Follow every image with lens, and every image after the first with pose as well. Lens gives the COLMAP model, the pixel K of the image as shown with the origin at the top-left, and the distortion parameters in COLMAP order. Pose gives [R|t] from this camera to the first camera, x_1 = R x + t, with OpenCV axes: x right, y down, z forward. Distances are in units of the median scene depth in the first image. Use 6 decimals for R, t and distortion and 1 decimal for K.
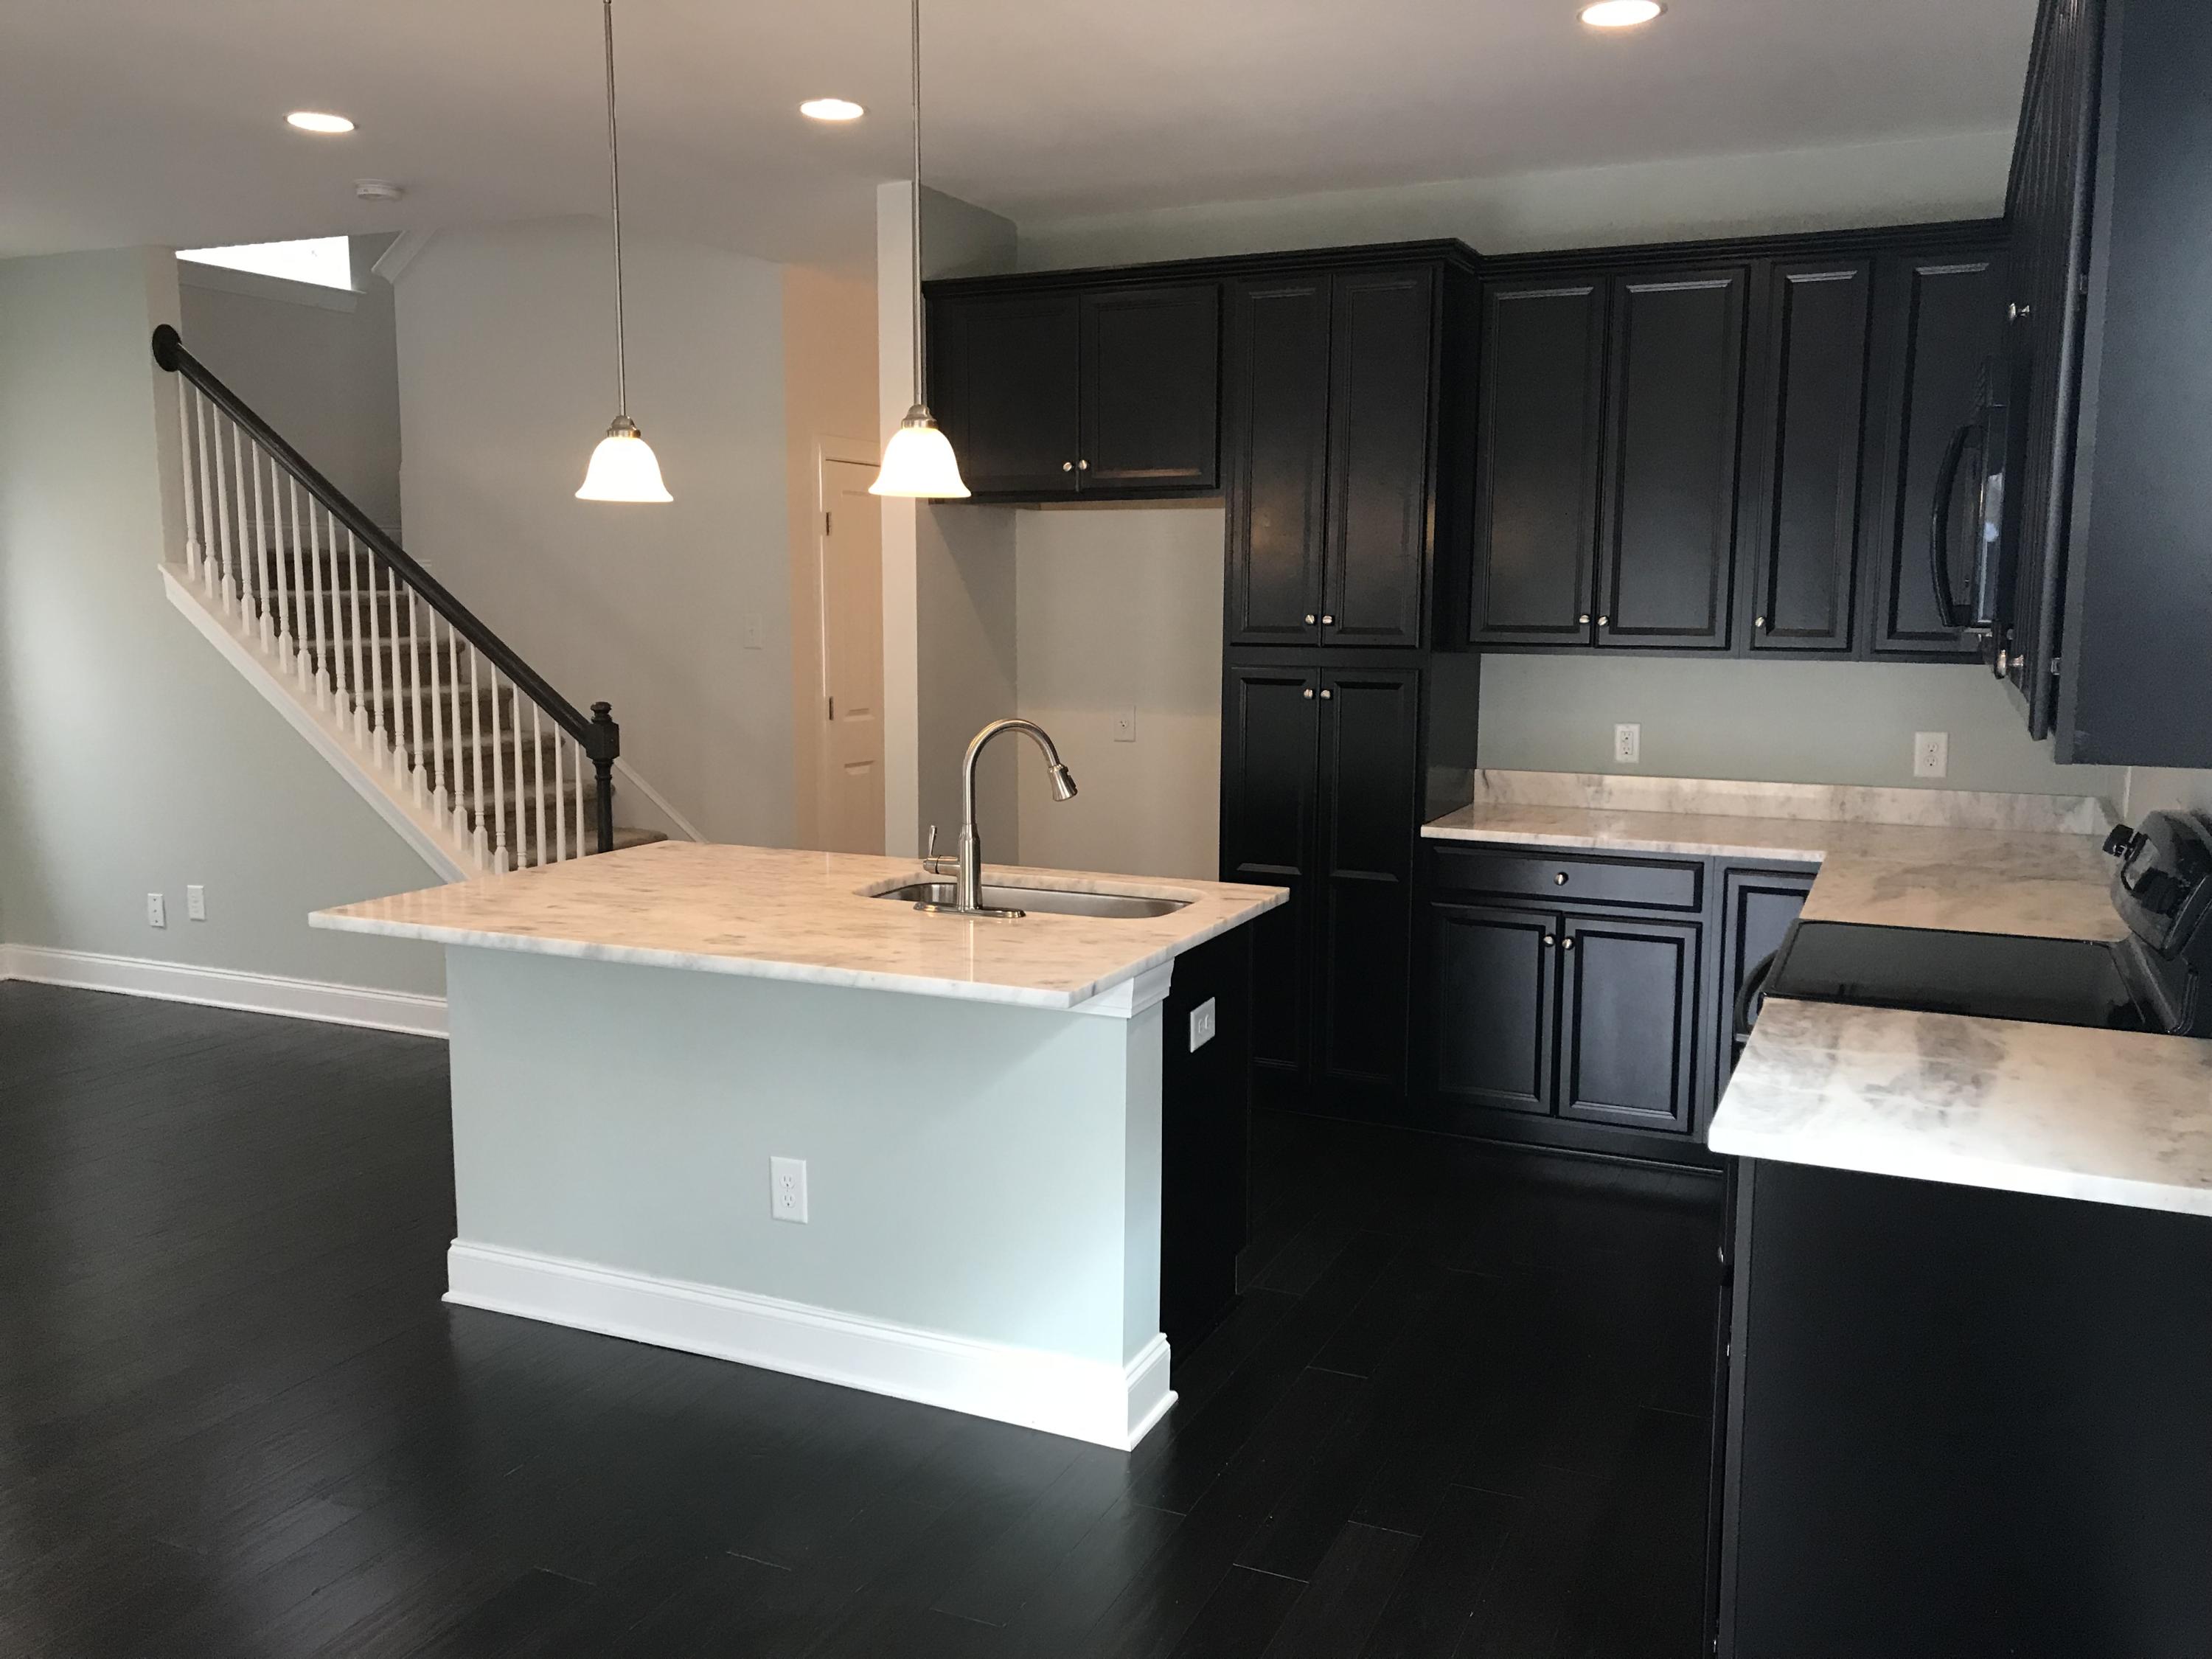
lens RADIAL K [[1798.3, 0, 1106.0], [0, 1798.3, 829.5], [0, 0, 1]] dist [0.002274, -0.001849]
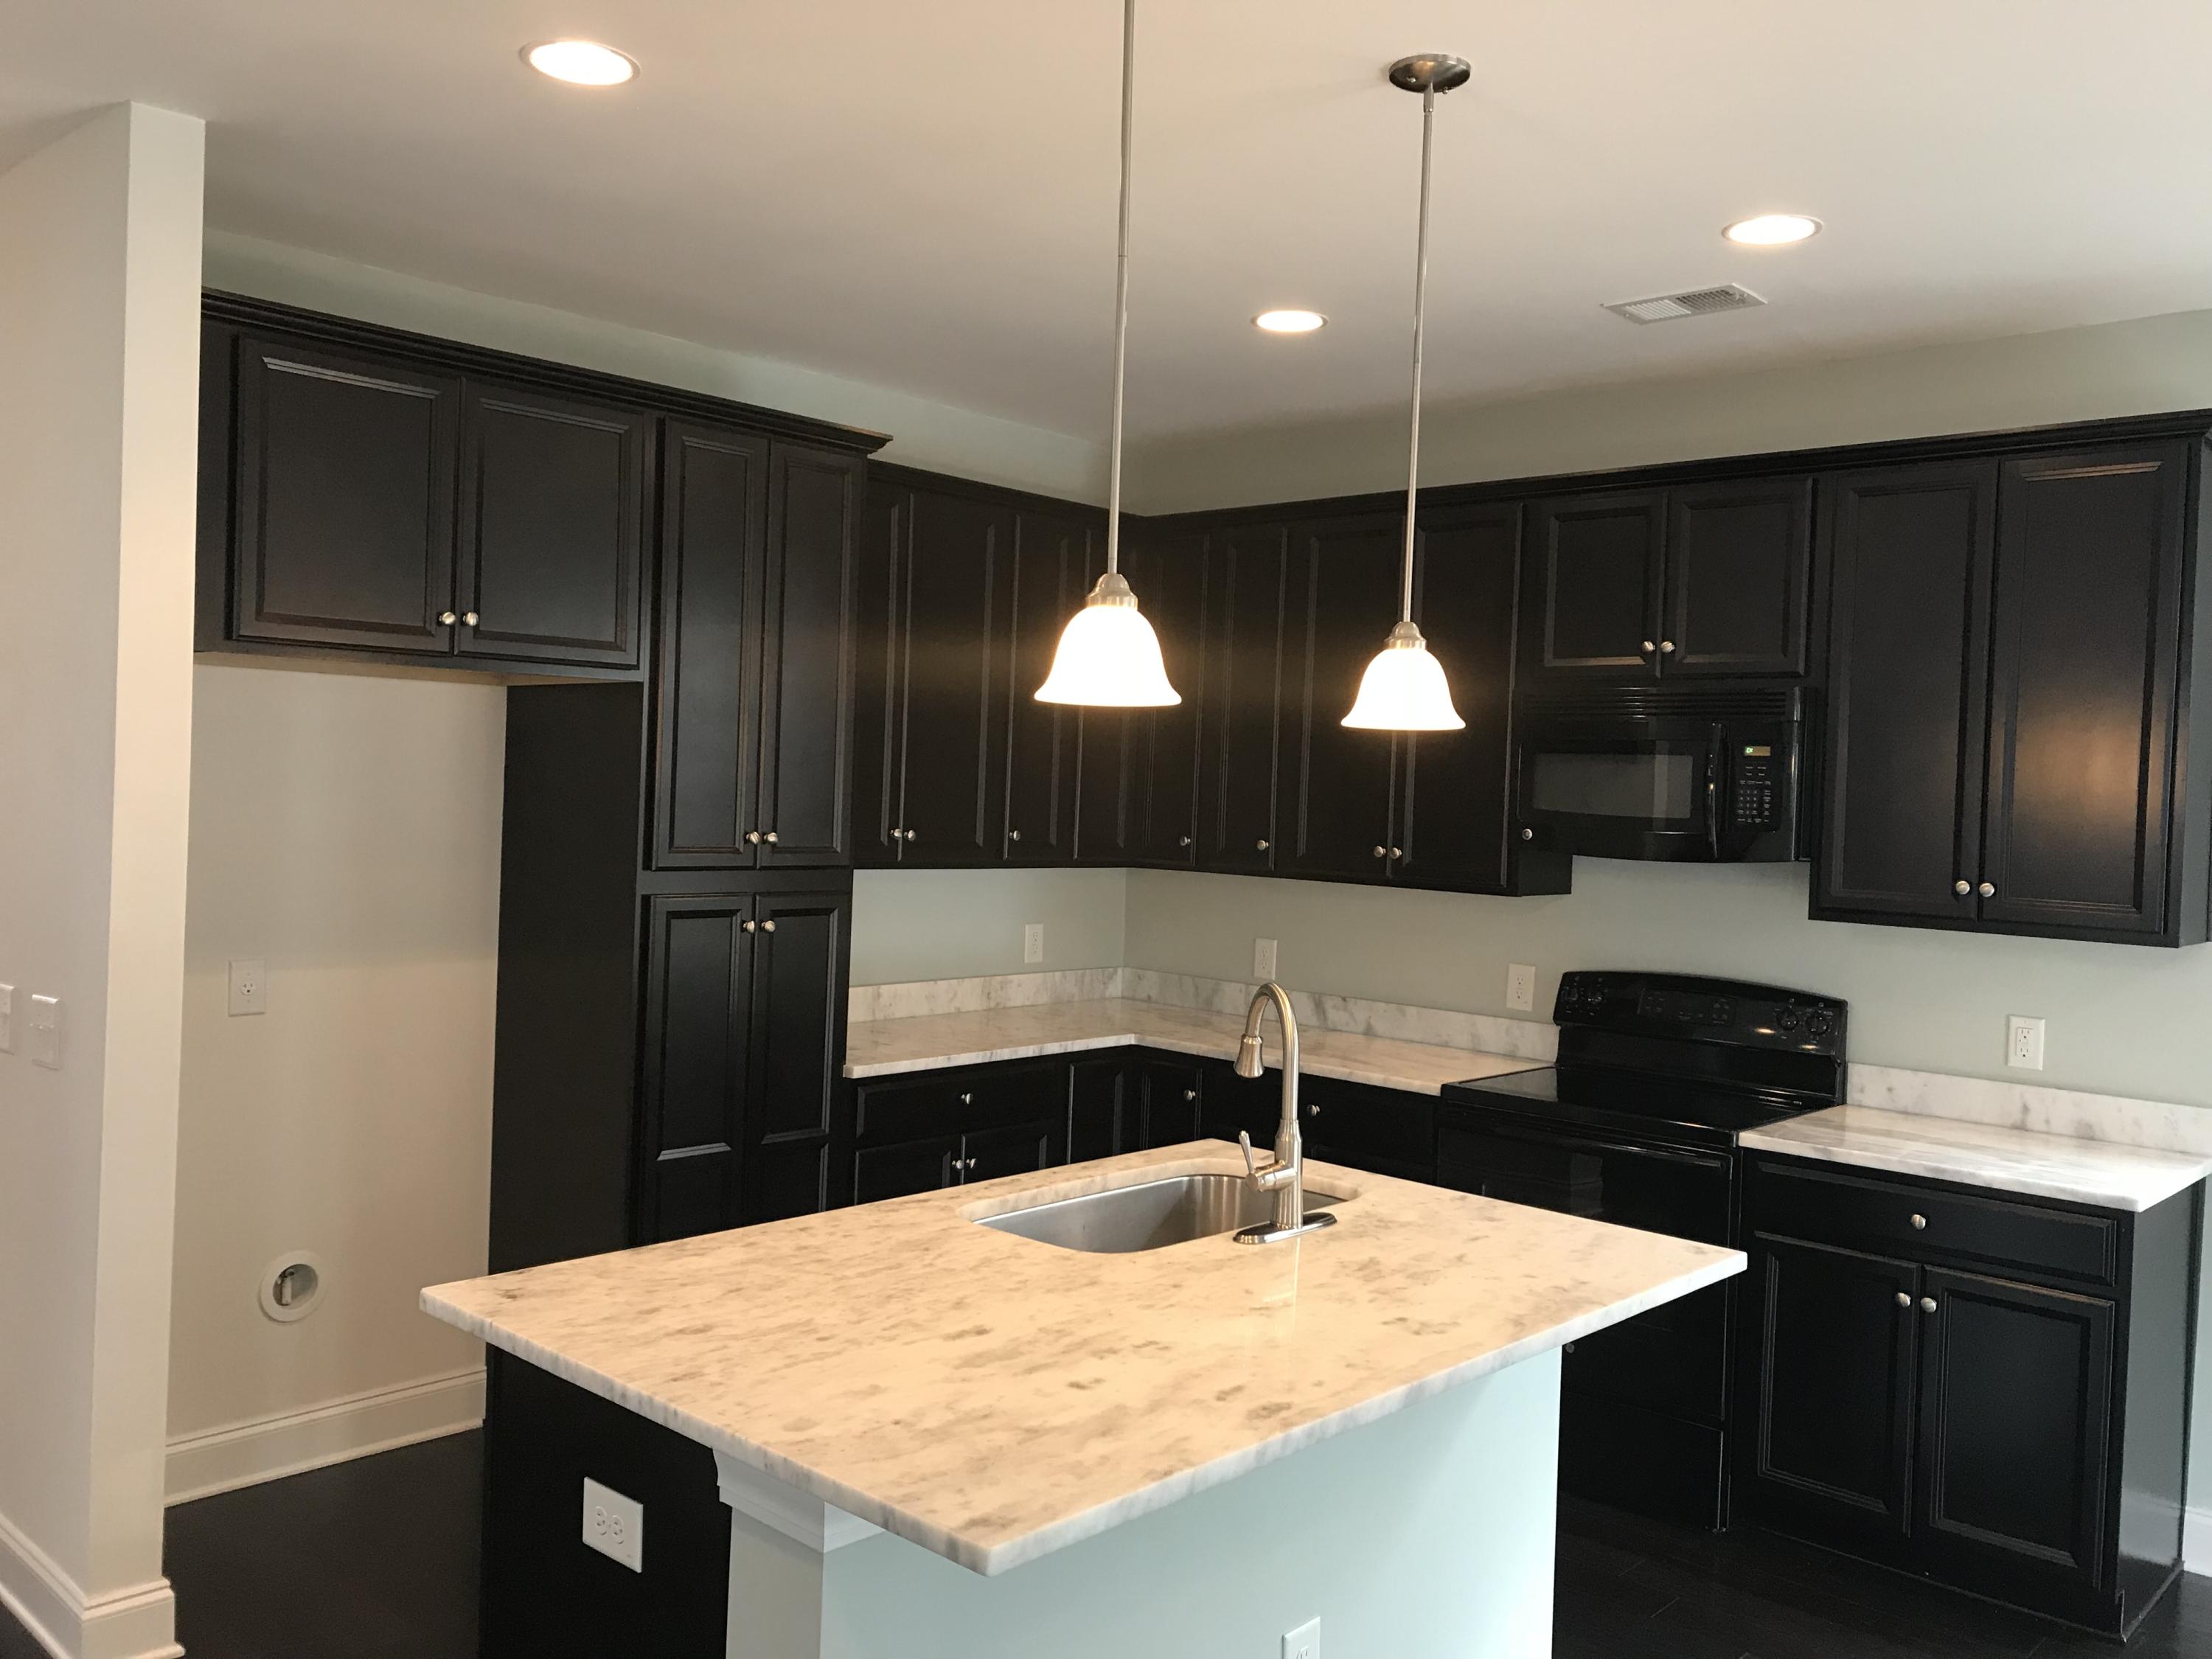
lens RADIAL K [[1798.3, 0, 1106.0], [0, 1798.3, 829.5], [0, 0, 1]] dist [0.002274, -0.001849]
pose [[0.310606, -0.015302, 0.950415, -0.628692], [0.095169, 0.995347, -0.015077, -0.092658], [-0.945762, 0.095133, 0.310617, 0.588075]]
